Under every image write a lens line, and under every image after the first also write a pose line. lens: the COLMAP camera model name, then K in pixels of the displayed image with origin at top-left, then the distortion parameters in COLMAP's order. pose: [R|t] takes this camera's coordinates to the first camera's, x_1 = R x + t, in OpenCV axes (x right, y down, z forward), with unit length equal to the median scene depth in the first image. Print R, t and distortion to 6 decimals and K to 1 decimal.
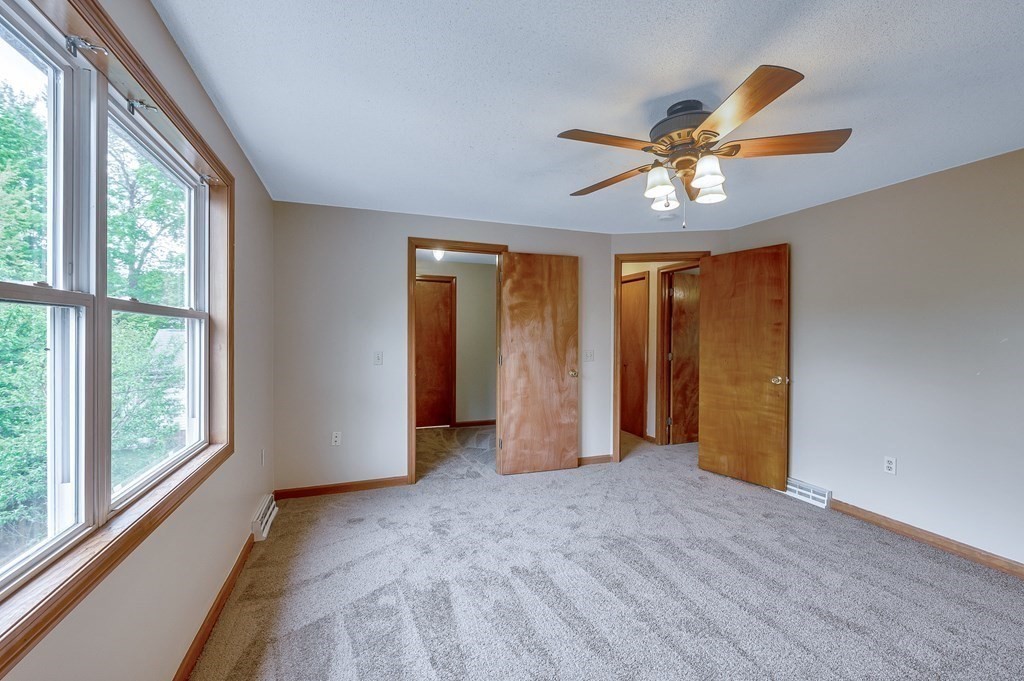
lens RADIAL K [[415.7, 0, 508.2], [0, 415.7, 346.4], [0, 0, 1]] dist [-0.001332, 0.000026]
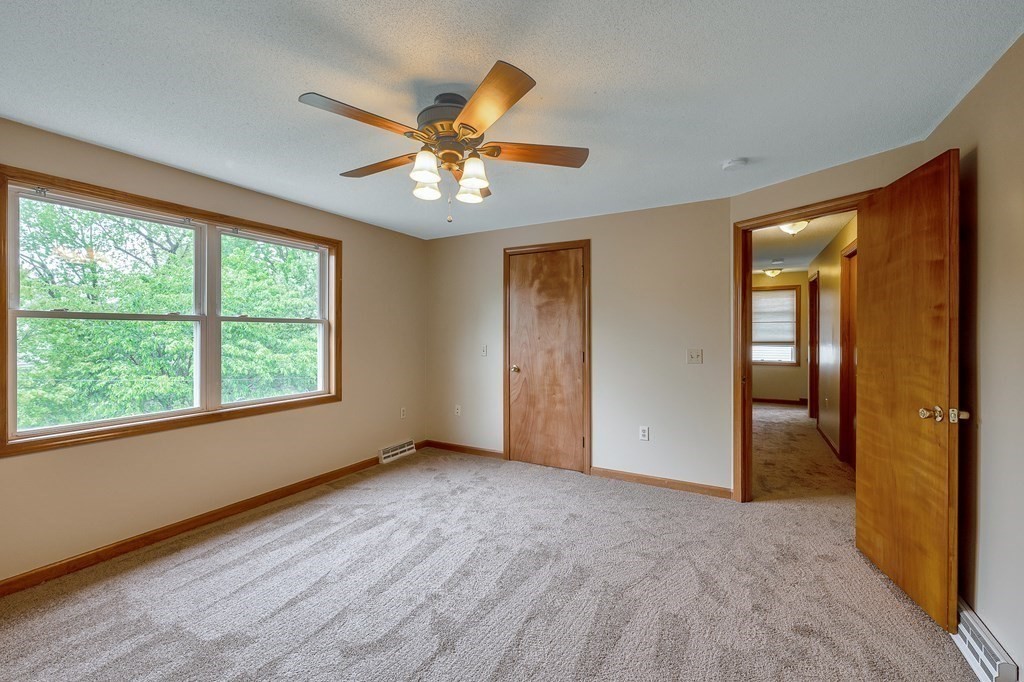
lens RADIAL K [[422.7, 0, 516.6], [0, 422.7, 341.6], [0, 0, 1]] dist [-0.000051, 0.000404]
pose [[0.658215, 0.011748, -0.752738, 0.806731], [-0.017891, 0.999840, -0.000040, -0.000232], [0.752617, 0.013494, 0.658320, 0.285456]]
